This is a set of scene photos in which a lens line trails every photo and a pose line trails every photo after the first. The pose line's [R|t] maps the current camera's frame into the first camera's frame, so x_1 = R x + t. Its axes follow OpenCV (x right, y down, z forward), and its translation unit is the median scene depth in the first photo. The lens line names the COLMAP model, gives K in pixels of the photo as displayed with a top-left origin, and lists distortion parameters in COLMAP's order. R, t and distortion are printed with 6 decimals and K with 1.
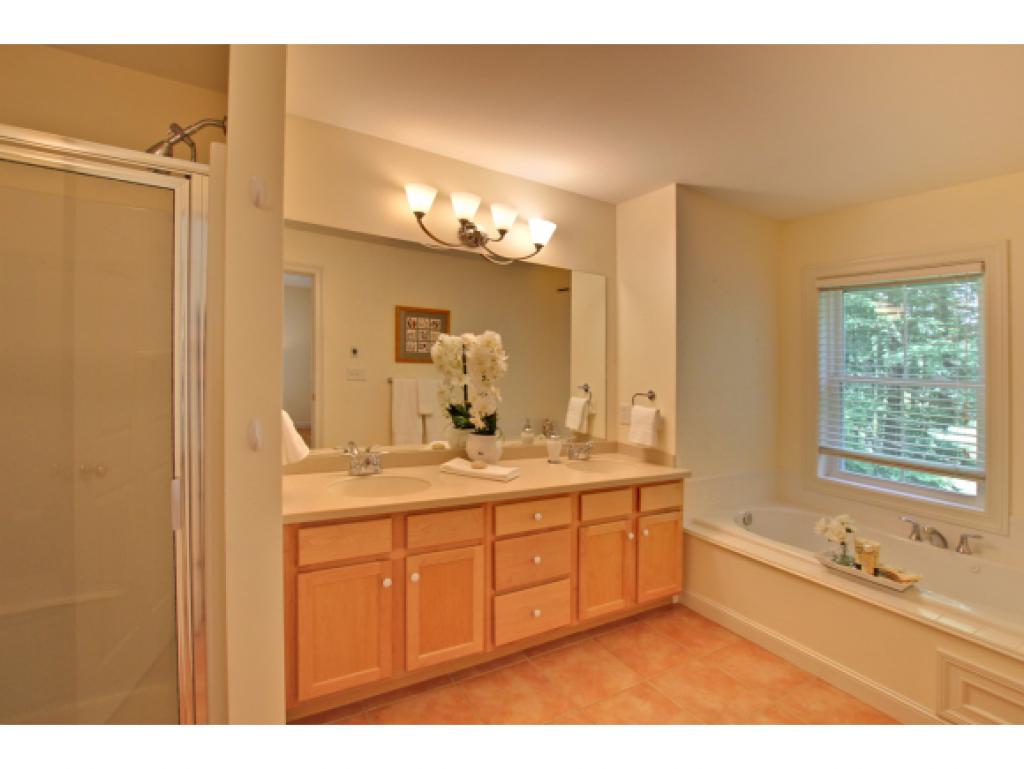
lens RADIAL K [[480.2, 0, 510.9], [0, 480.2, 383.6], [0, 0, 1]] dist [-0.029101, 0.000008]
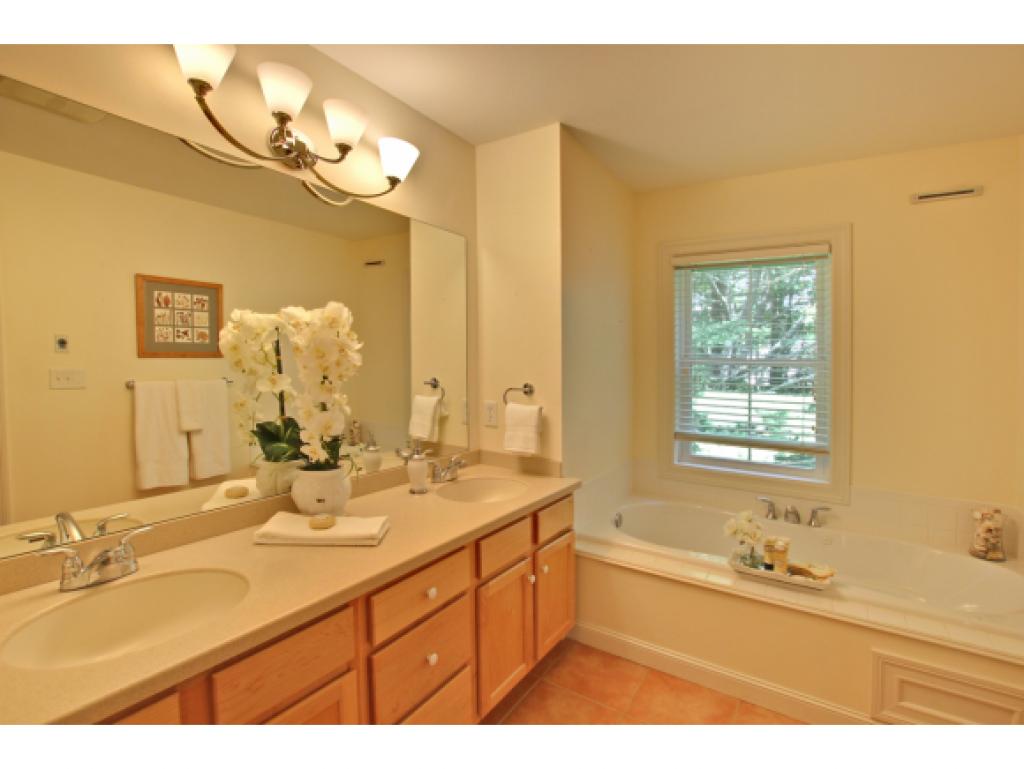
lens RADIAL K [[486.2, 0, 488.2], [0, 486.2, 369.8], [0, 0, 1]] dist [-0.030010, -0.000328]
pose [[0.915436, -0.039118, 0.400558, -0.102340], [0.041087, 0.999149, 0.003675, -0.016165], [-0.400361, 0.013094, 0.916264, 0.318393]]
